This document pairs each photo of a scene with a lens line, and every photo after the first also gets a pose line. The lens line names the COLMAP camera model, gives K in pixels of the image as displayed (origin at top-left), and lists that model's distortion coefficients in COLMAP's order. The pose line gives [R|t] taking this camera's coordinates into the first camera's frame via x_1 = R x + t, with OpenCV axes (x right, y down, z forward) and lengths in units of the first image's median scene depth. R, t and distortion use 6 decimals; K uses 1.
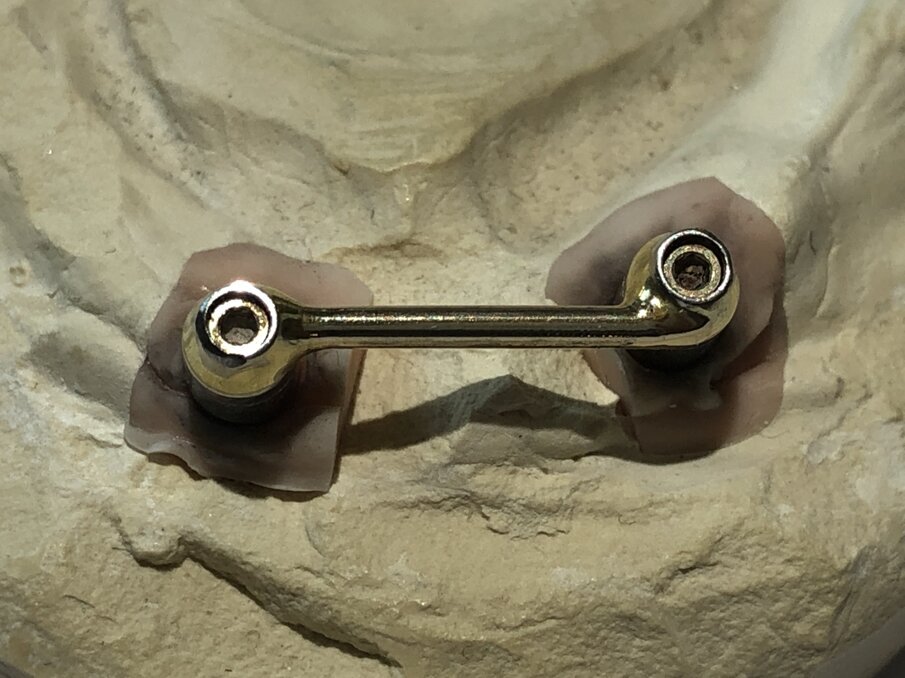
lens RADIAL K [[2774.4, 0, 452.5], [0, 2774.4, 339.0], [0, 0, 1]] dist [0.187764, 0.333168]
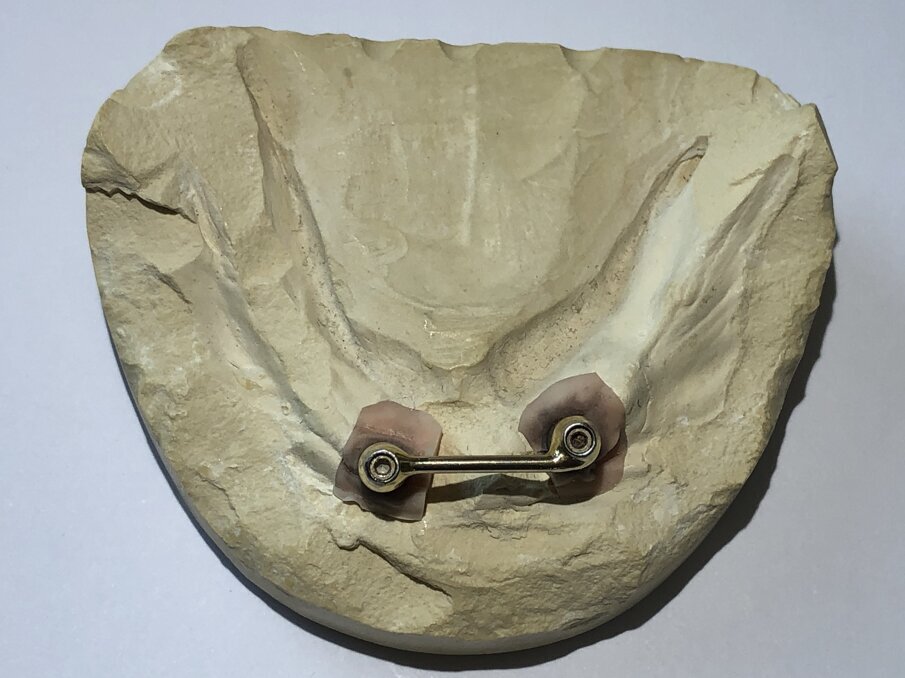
lens RADIAL K [[1853.6, 0, 452.5], [0, 1853.6, 339.0], [0, 0, 1]] dist [0.197122, 0.056463]
pose [[0.999180, 0.015405, -0.037442, 0.035133], [-0.008410, 0.983588, 0.180232, -0.357102], [0.039604, -0.179769, 0.982911, -0.468173]]
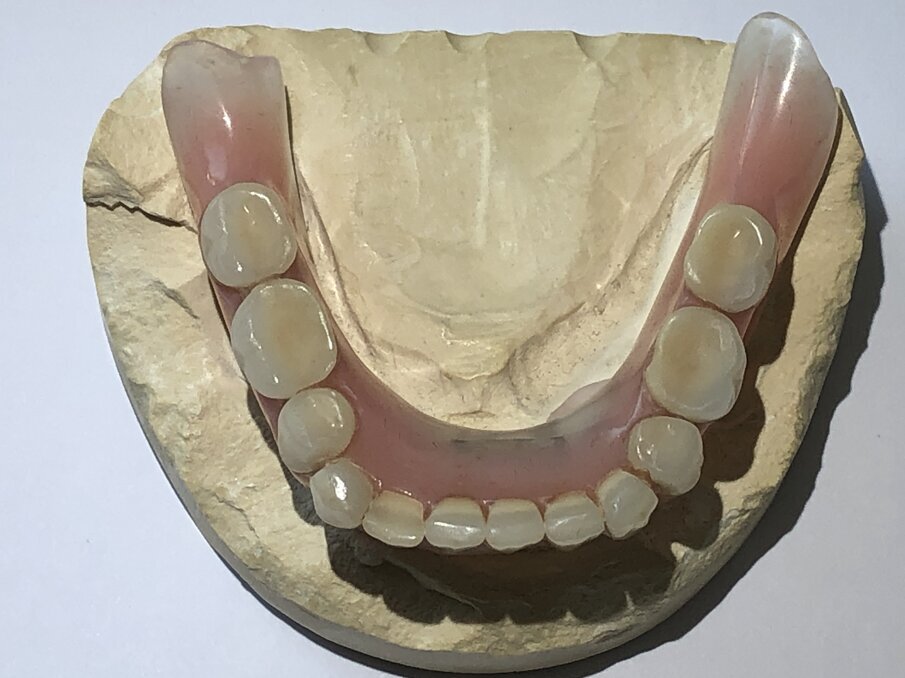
lens RADIAL K [[2817.8, 0, 452.5], [0, 2817.8, 339.0], [0, 0, 1]] dist [0.203896, 0.145017]
pose [[0.999447, -0.016337, -0.028953, 0.027779], [0.021823, 0.979410, 0.200696, -0.538609], [0.025078, -0.201217, 0.979226, -1.162363]]
